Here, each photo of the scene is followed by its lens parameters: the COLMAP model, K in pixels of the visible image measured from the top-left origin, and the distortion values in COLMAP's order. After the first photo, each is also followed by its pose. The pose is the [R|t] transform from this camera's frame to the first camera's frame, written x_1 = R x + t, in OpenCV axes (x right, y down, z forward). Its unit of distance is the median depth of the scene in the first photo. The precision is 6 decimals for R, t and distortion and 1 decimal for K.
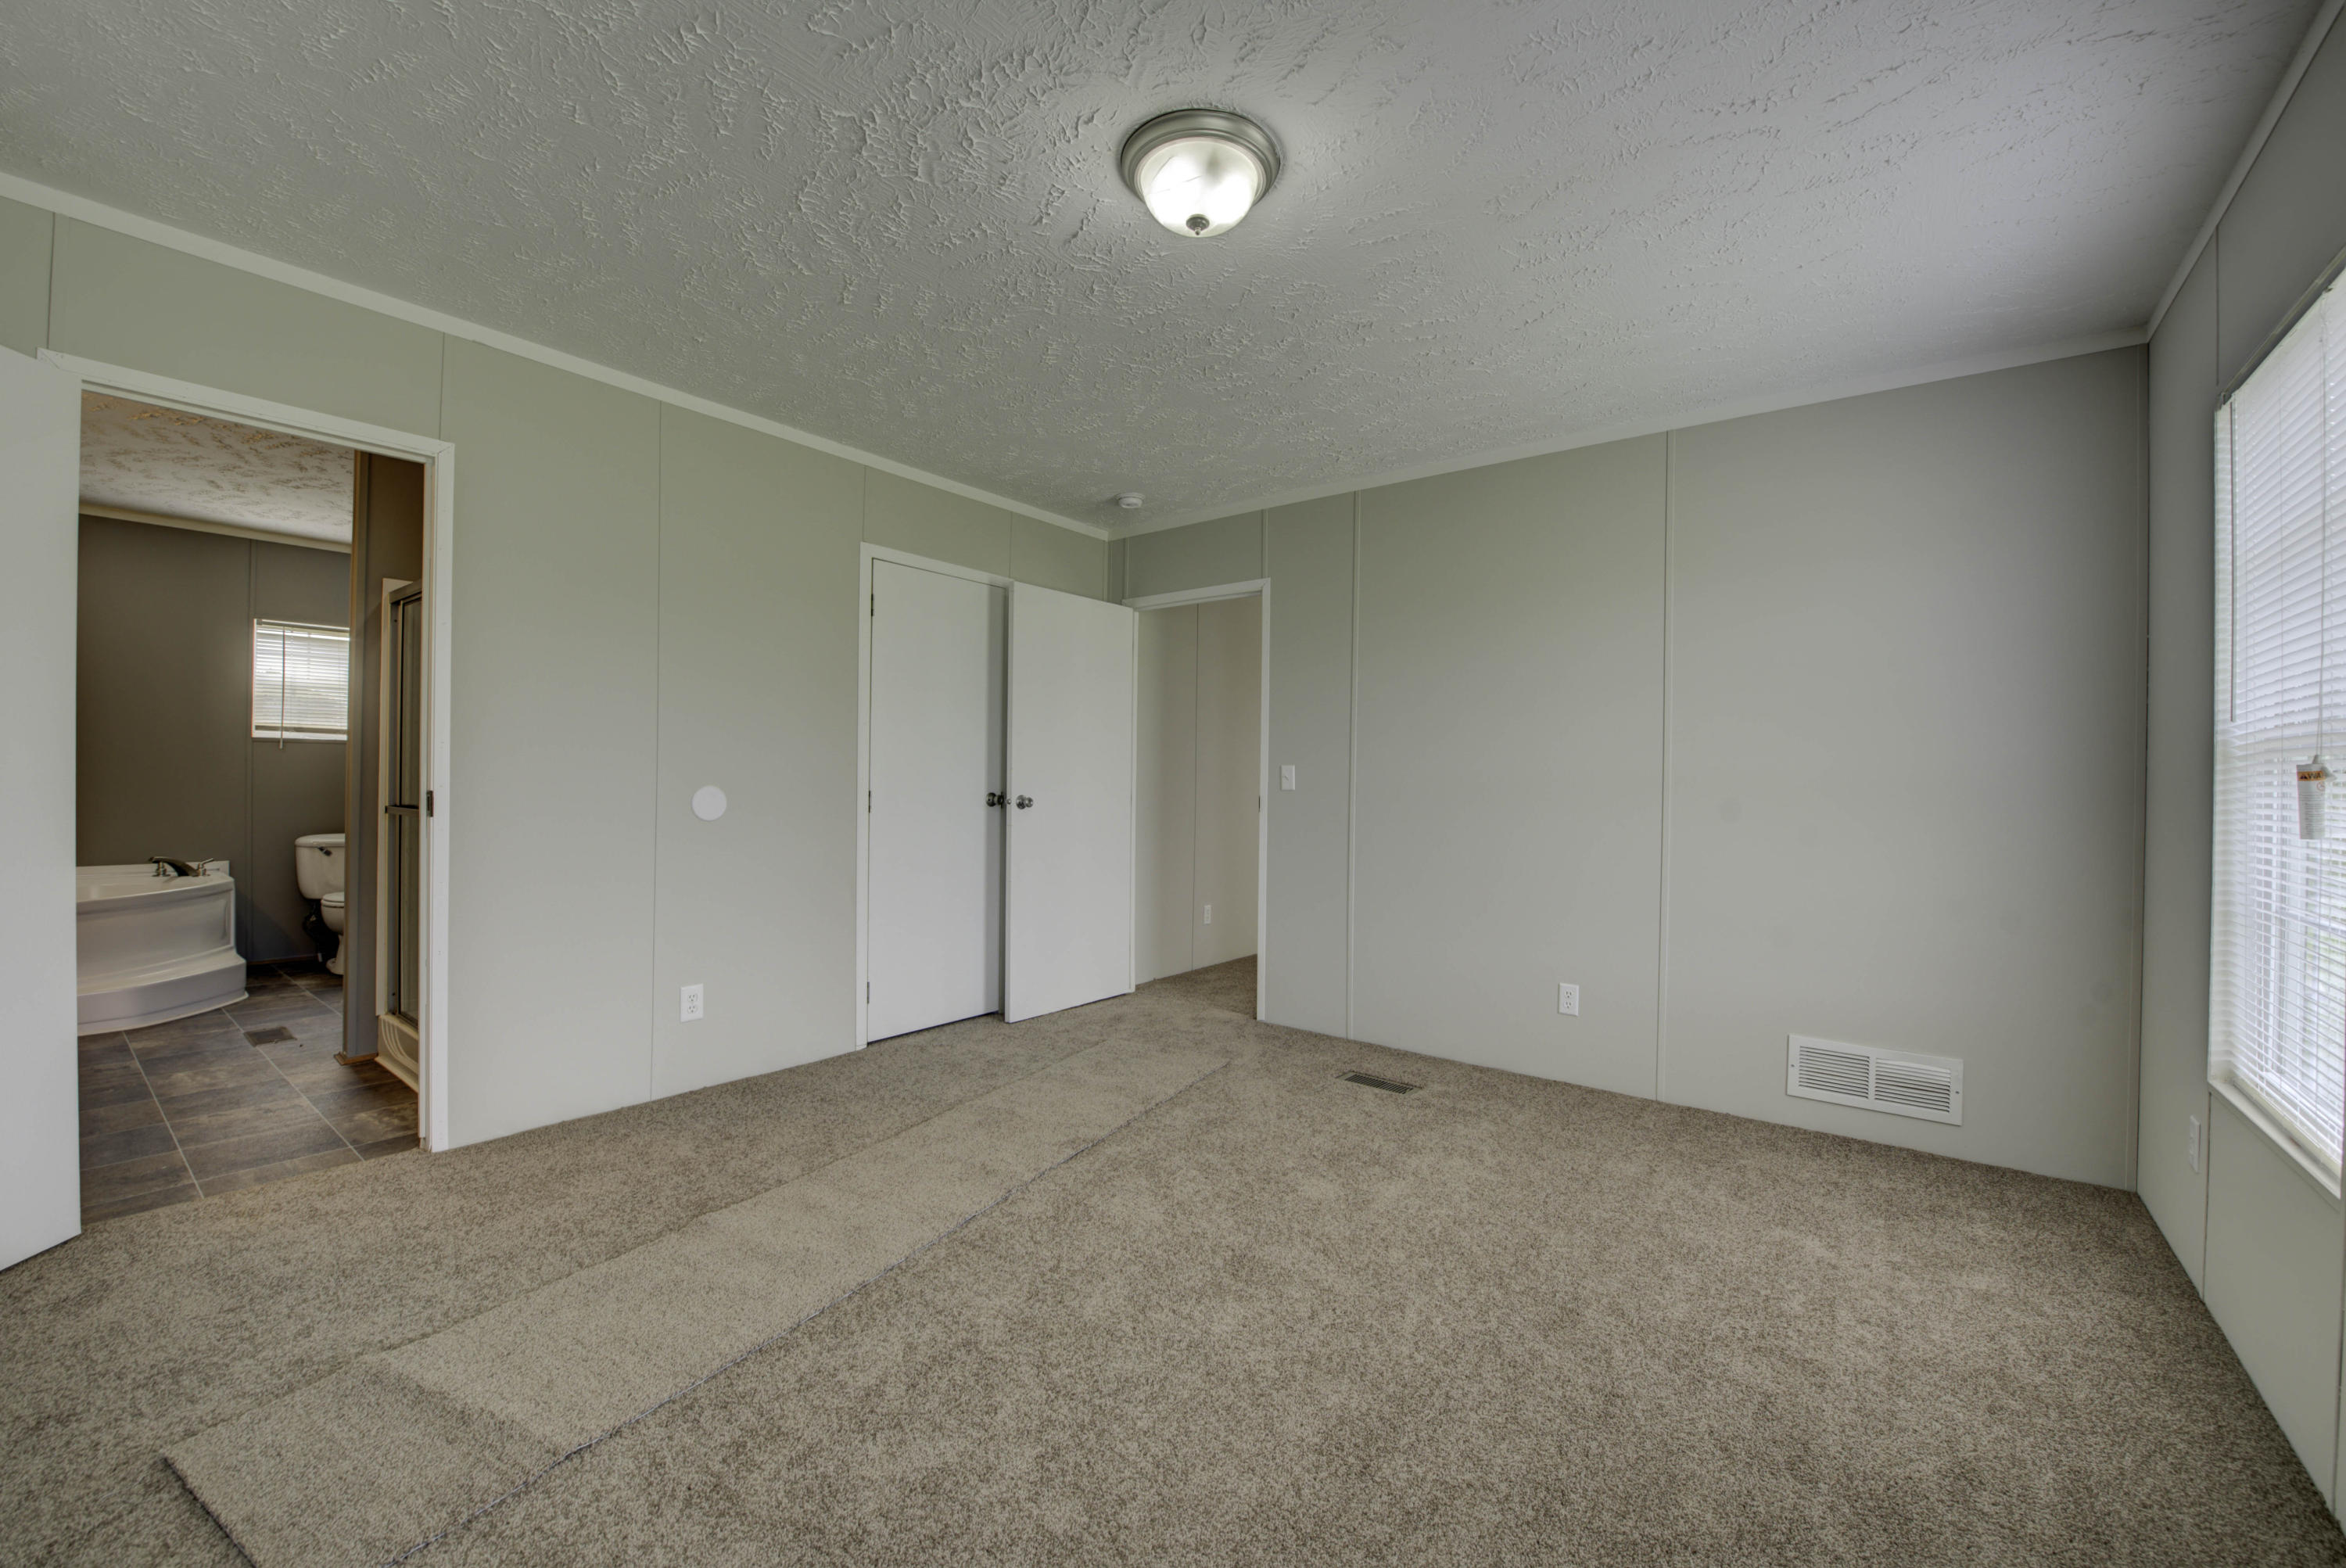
lens RADIAL K [[939.7, 0, 1176.6], [0, 939.7, 783.9], [0, 0, 1]] dist [-0.024099, -0.000397]
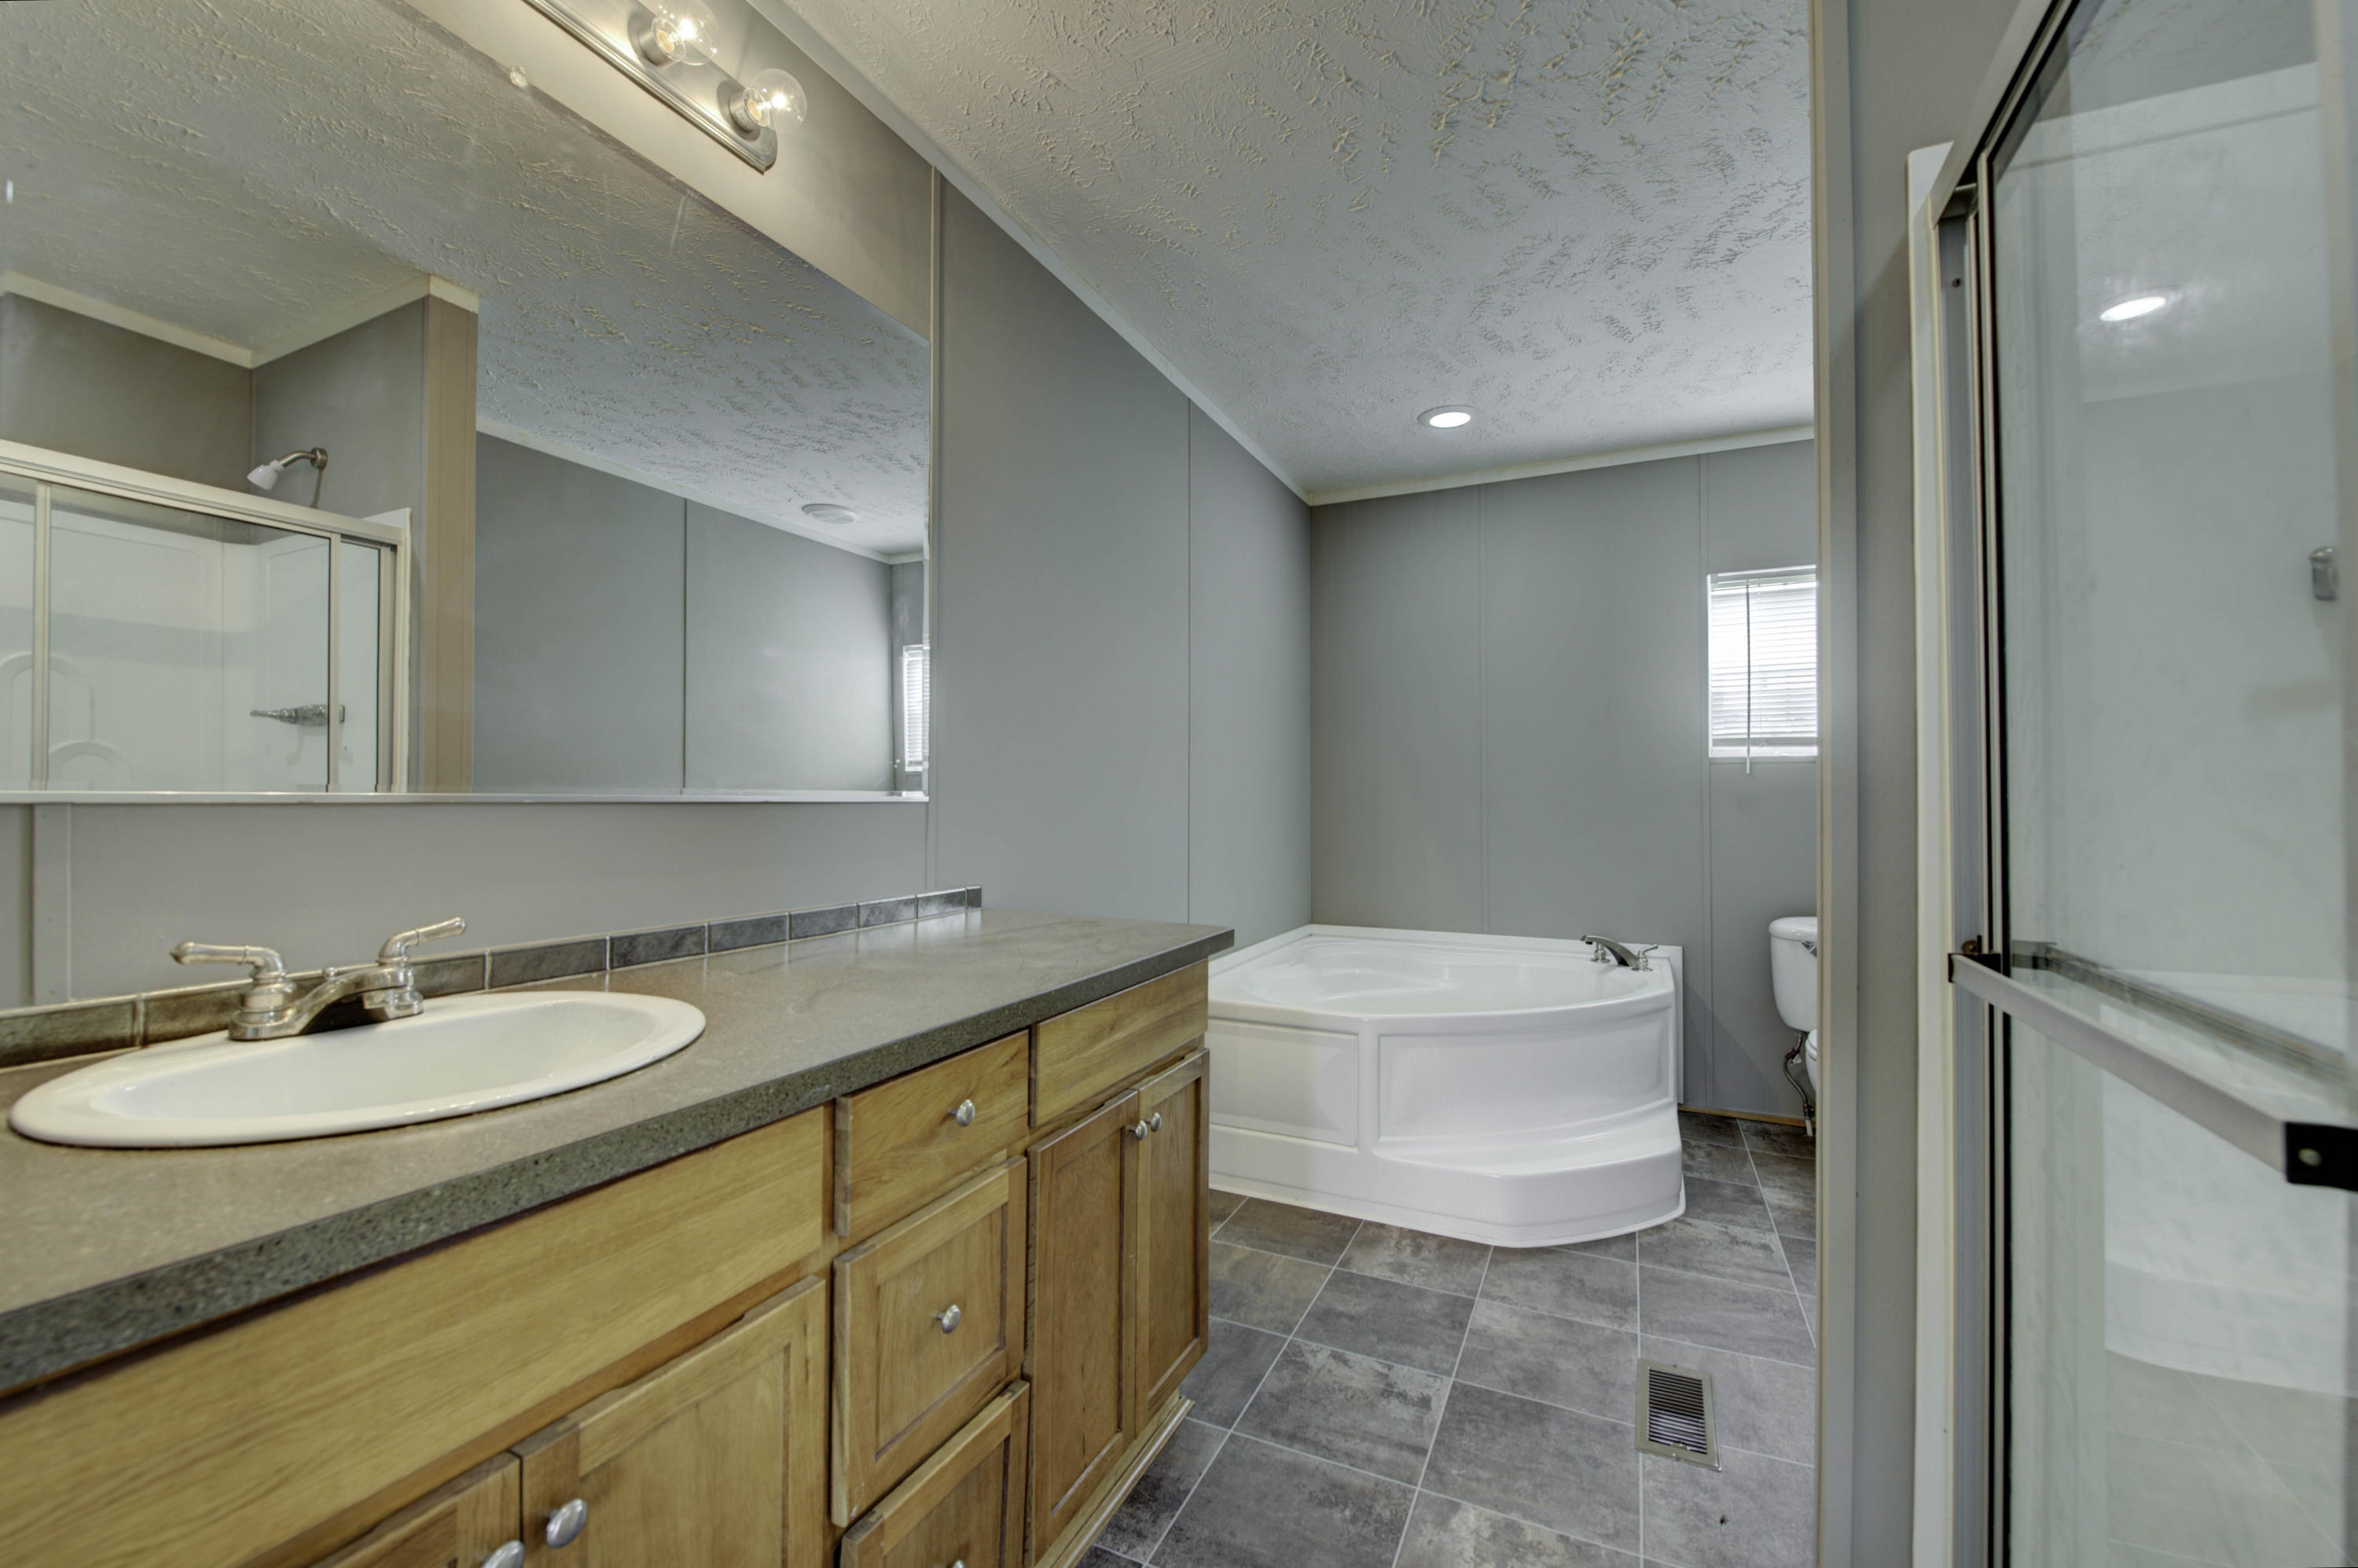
lens RADIAL K [[944.4, 0, 1182.7], [0, 944.4, 783.9], [0, 0, 1]] dist [-0.024099, -0.000397]
pose [[0.204749, -0.027686, -0.978423, -0.440747], [-0.002327, 0.999583, -0.028772, -0.012648], [0.978812, 0.008168, 0.204599, 0.503281]]
